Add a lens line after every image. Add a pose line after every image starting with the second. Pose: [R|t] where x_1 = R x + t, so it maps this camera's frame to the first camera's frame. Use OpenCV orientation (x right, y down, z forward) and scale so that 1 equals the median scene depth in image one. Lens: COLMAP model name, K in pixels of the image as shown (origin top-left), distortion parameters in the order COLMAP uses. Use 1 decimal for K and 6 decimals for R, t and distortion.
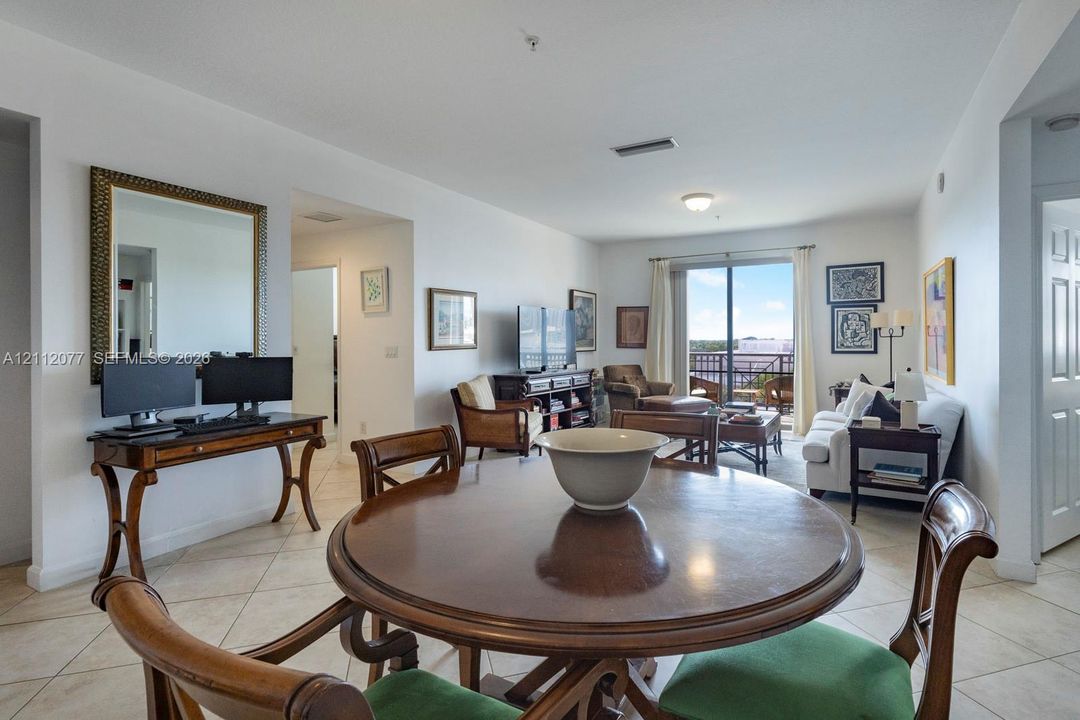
lens RADIAL K [[570.8, 0, 477.8], [0, 570.8, 345.3], [0, 0, 1]] dist [0.002129, 0.000137]
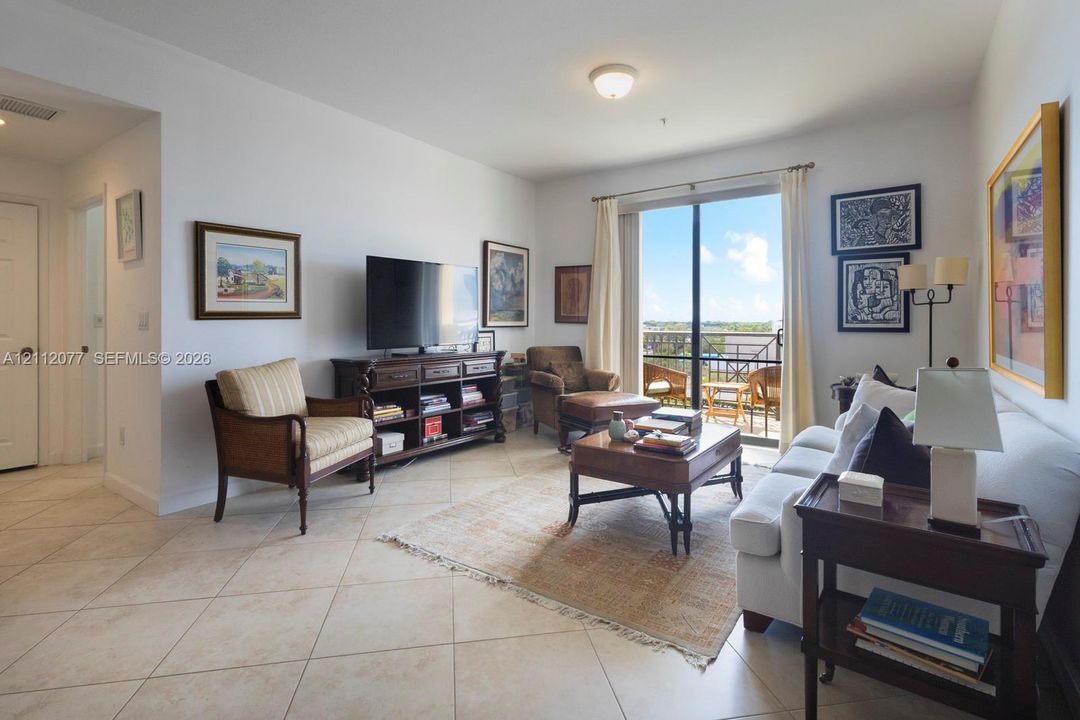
lens RADIAL K [[530.0, 0, 544.7], [0, 530.0, 326.1], [0, 0, 1]] dist [0.006286, -0.000344]
pose [[0.999657, 0.011227, -0.023653, 0.306620], [-0.011336, 0.999926, -0.004489, 0.014485], [0.023601, 0.004755, 0.999710, 0.400000]]
